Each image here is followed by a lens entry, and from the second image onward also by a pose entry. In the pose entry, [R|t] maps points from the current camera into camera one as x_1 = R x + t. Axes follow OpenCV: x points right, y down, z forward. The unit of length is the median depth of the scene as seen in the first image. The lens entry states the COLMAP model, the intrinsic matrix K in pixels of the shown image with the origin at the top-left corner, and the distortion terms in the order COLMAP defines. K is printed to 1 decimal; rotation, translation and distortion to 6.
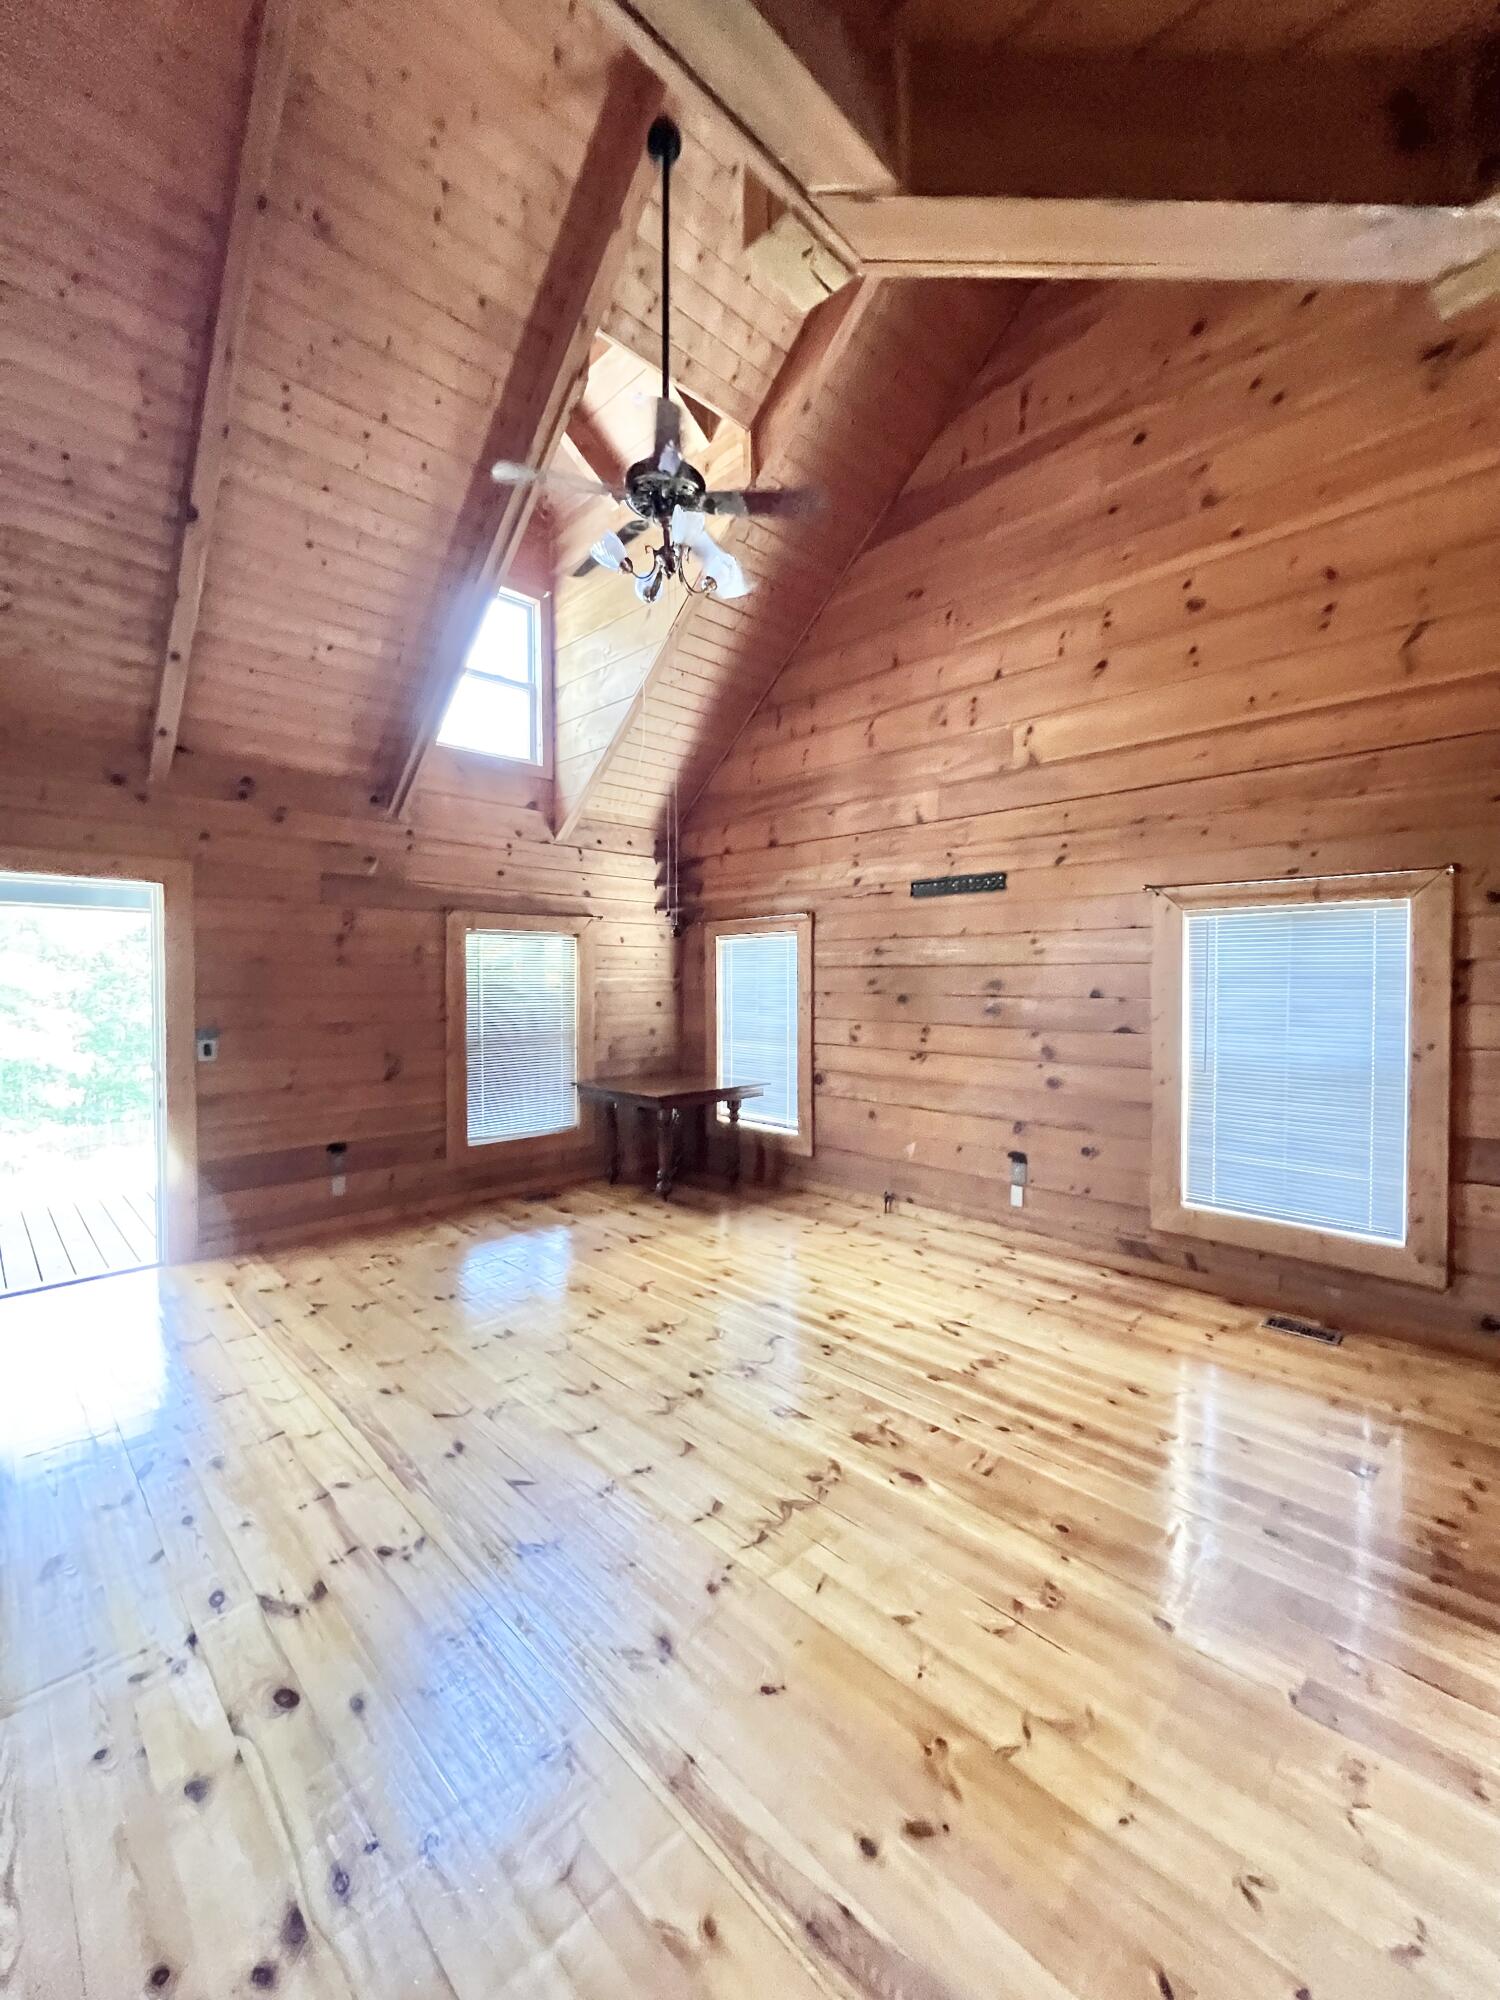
lens RADIAL K [[799.6, 0, 756.5], [0, 799.6, 992.3], [0, 0, 1]] dist [-0.001057, 0.000430]
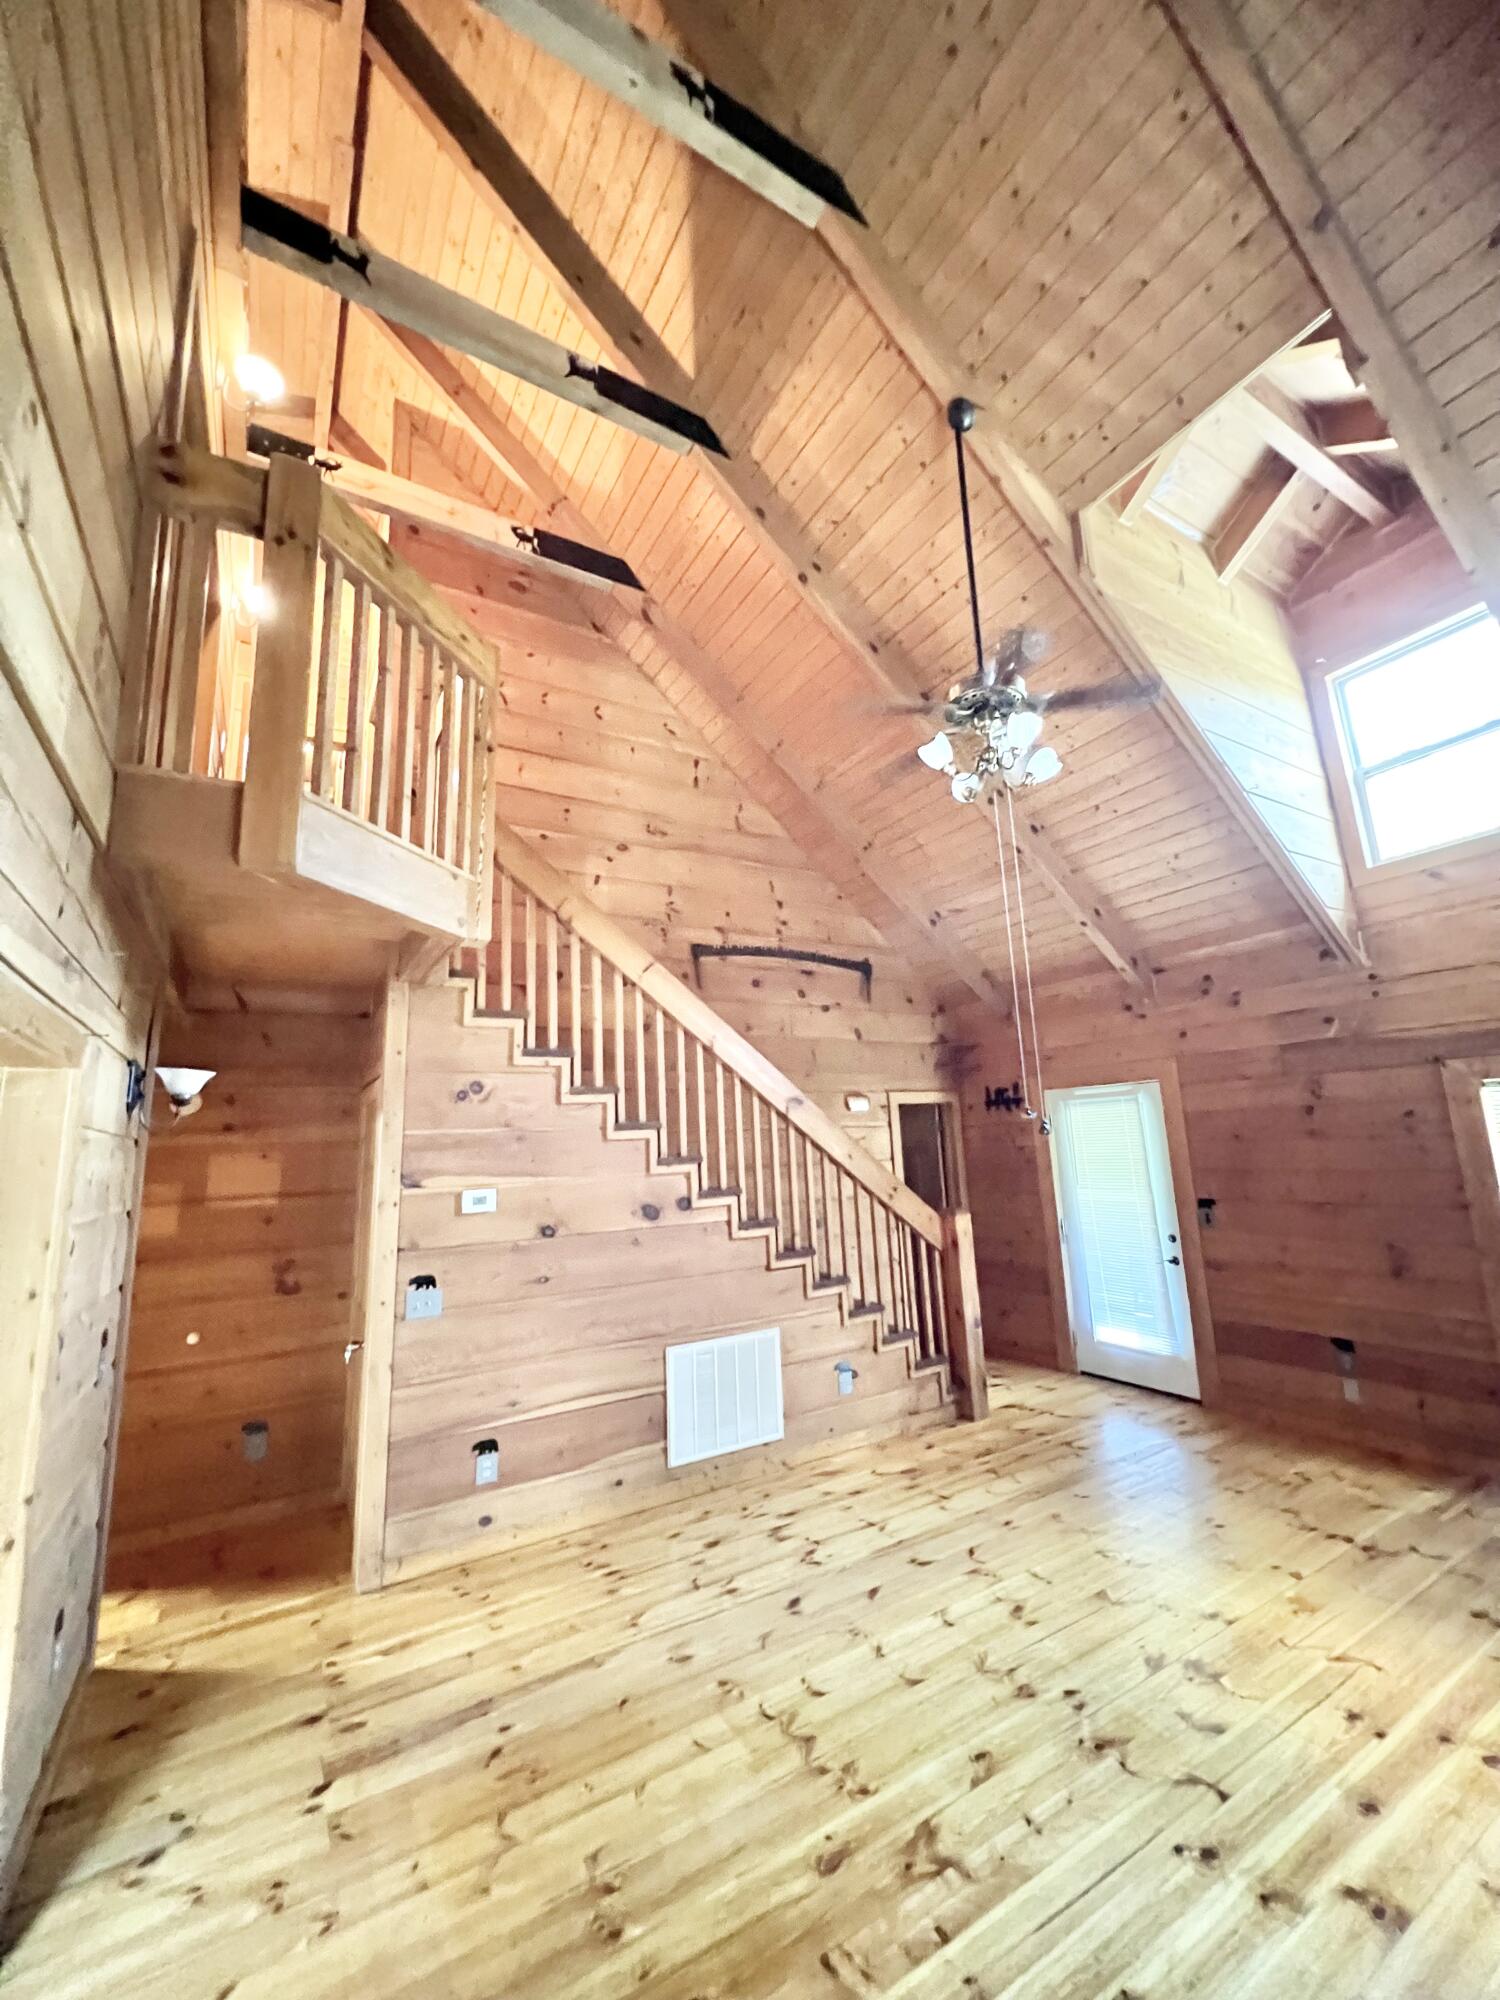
lens RADIAL K [[799.6, 0, 756.8], [0, 799.6, 1002.5], [0, 0, 1]] dist [-0.001057, 0.000430]
pose [[-0.244203, -0.168085, -0.955046, 0.686093], [0.026689, 0.983325, -0.179887, -0.048871], [0.969357, -0.069418, -0.235645, 0.733844]]
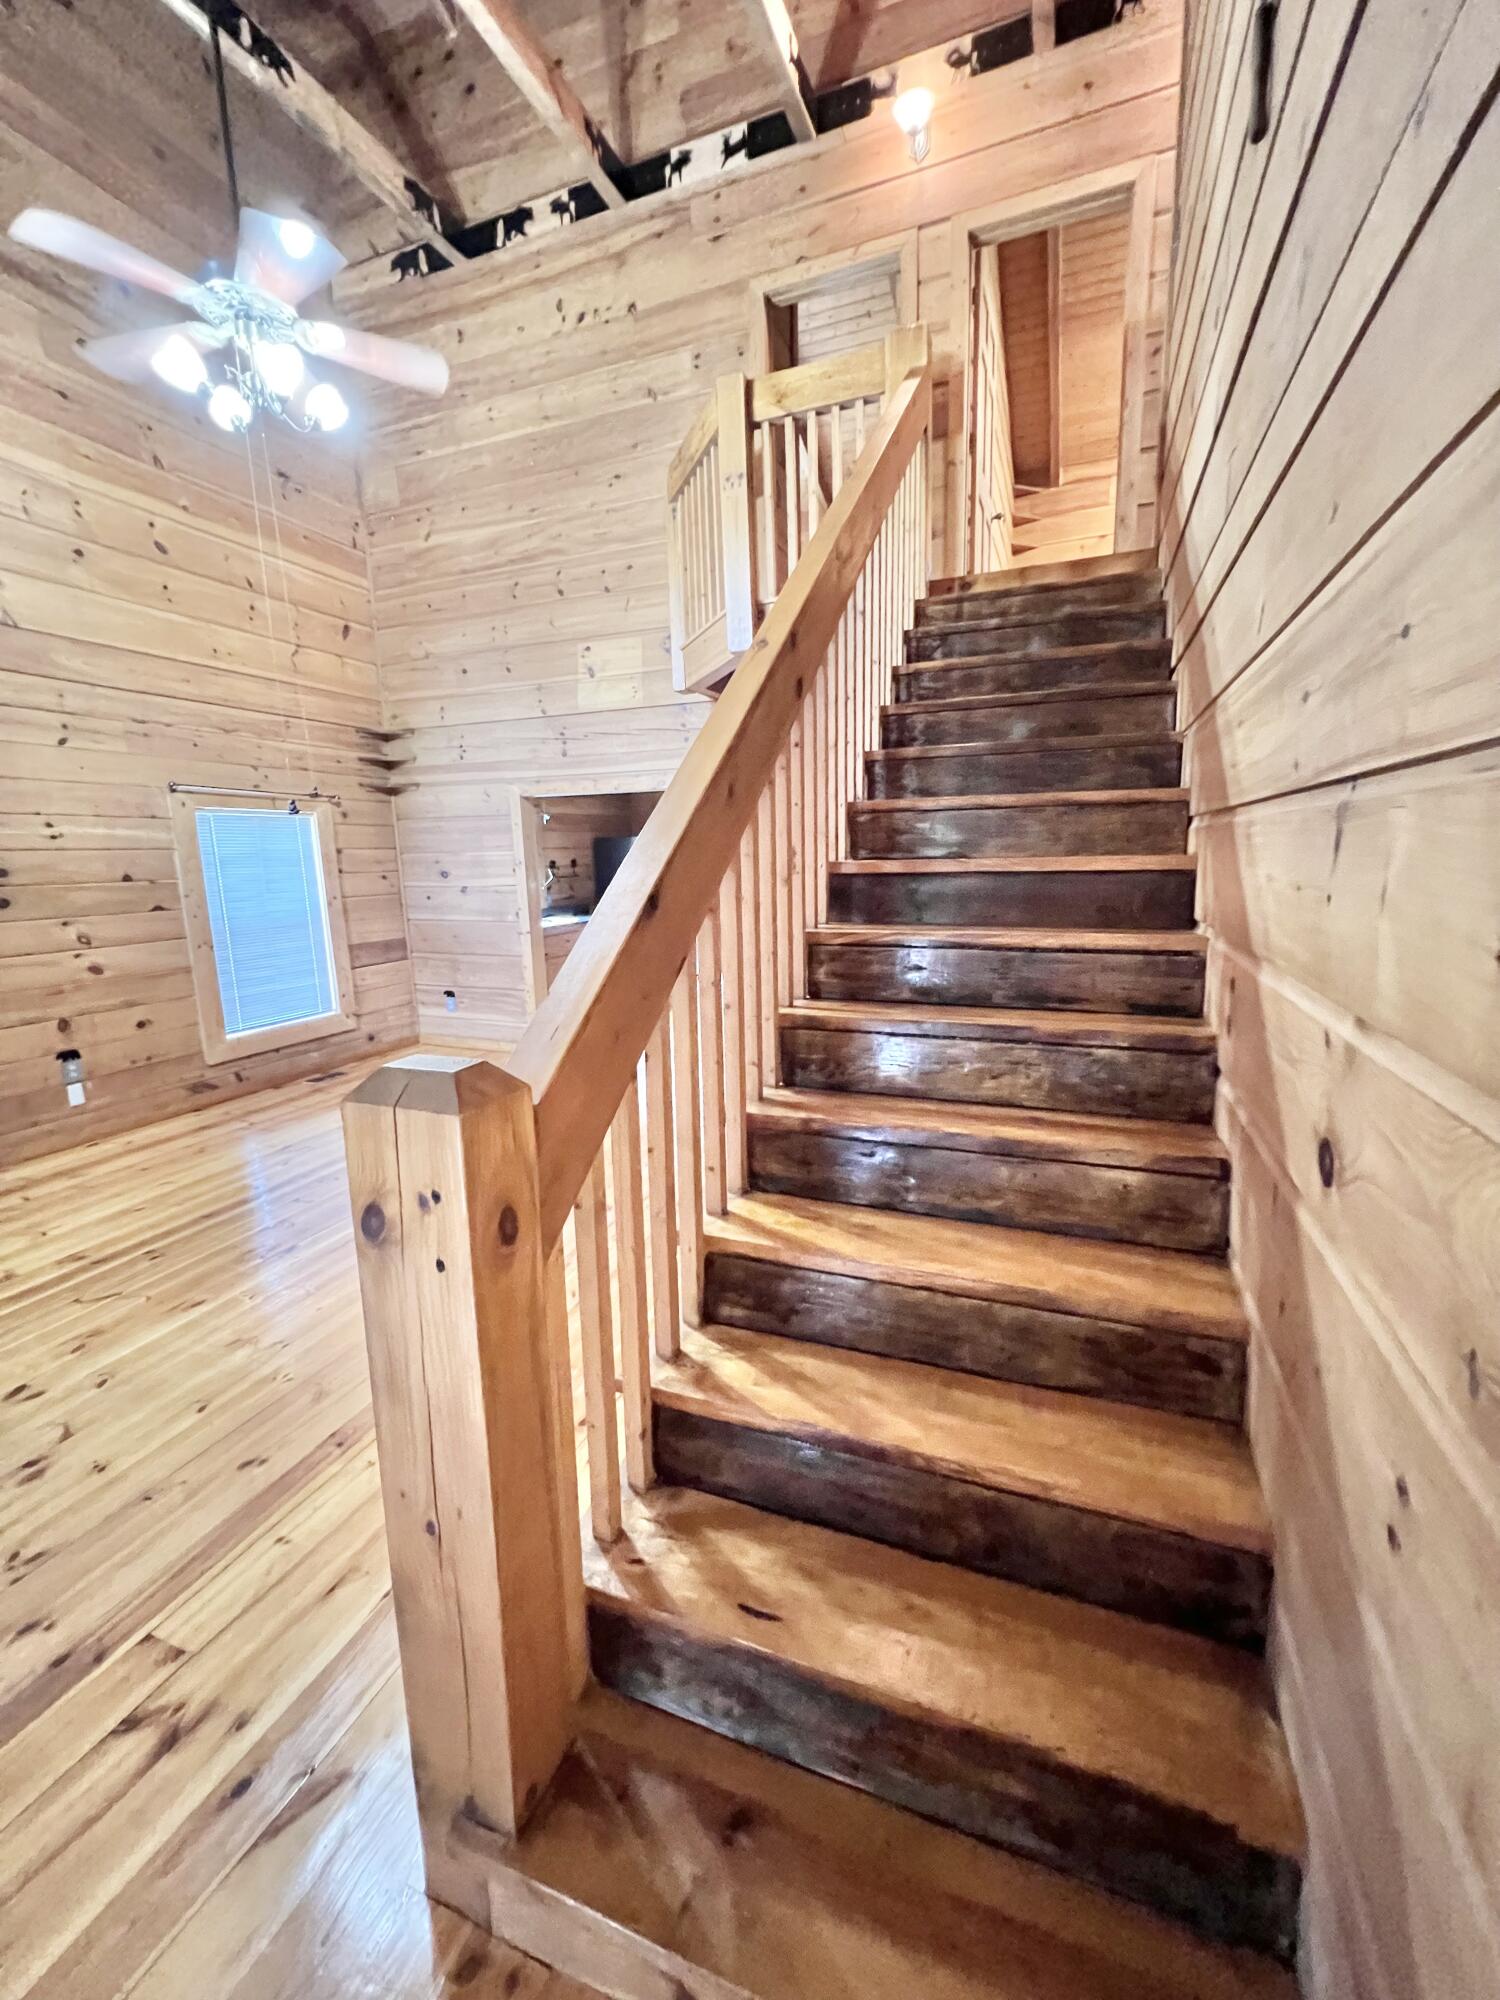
lens RADIAL K [[799.6, 0, 752.9], [0, 799.6, 990.0], [0, 0, 1]] dist [-0.001057, 0.000430]
pose [[-0.402092, -0.144586, 0.904111, -0.982487], [0.039124, 0.983838, 0.174736, -0.004678], [-0.914763, 0.105632, -0.389936, 0.717182]]
